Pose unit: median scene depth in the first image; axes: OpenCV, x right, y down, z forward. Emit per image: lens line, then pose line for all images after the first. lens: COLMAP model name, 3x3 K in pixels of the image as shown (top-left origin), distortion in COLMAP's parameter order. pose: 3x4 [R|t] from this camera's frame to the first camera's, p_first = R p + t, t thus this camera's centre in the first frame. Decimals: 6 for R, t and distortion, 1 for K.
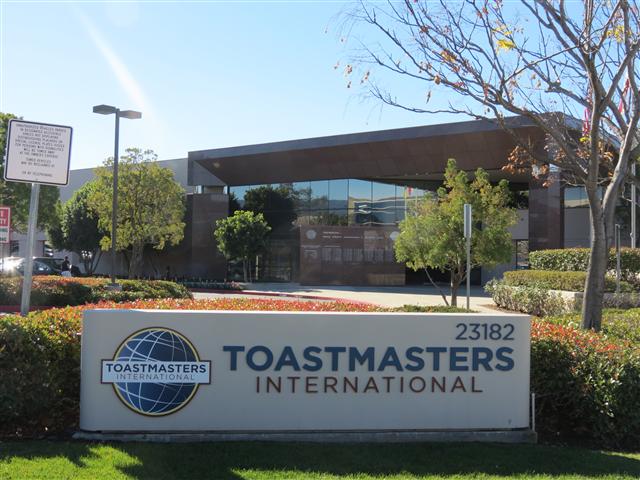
lens RADIAL K [[797.3, 0, 321.0], [0, 797.3, 239.6], [0, 0, 1]] dist [-0.055064, 0.000000]
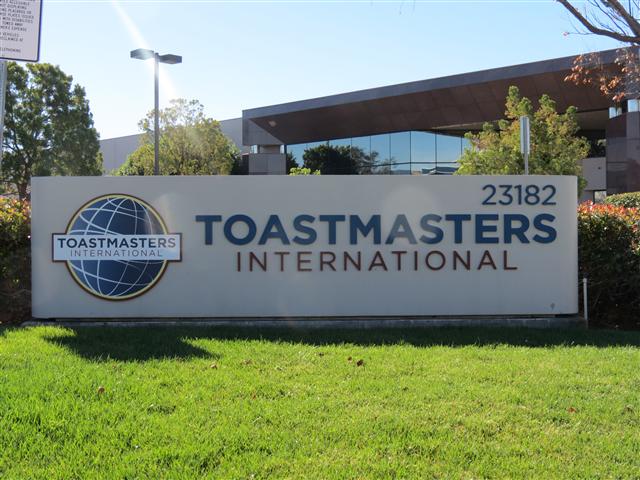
lens RADIAL K [[823.2, 0, 318.9], [0, 823.2, 241.1], [0, 0, 1]] dist [-0.068869, 0.000000]
pose [[0.995711, -0.024101, -0.089322, 0.077735], [0.027253, 0.999042, 0.034239, 0.129616], [0.088411, -0.036526, 0.995414, 0.152143]]
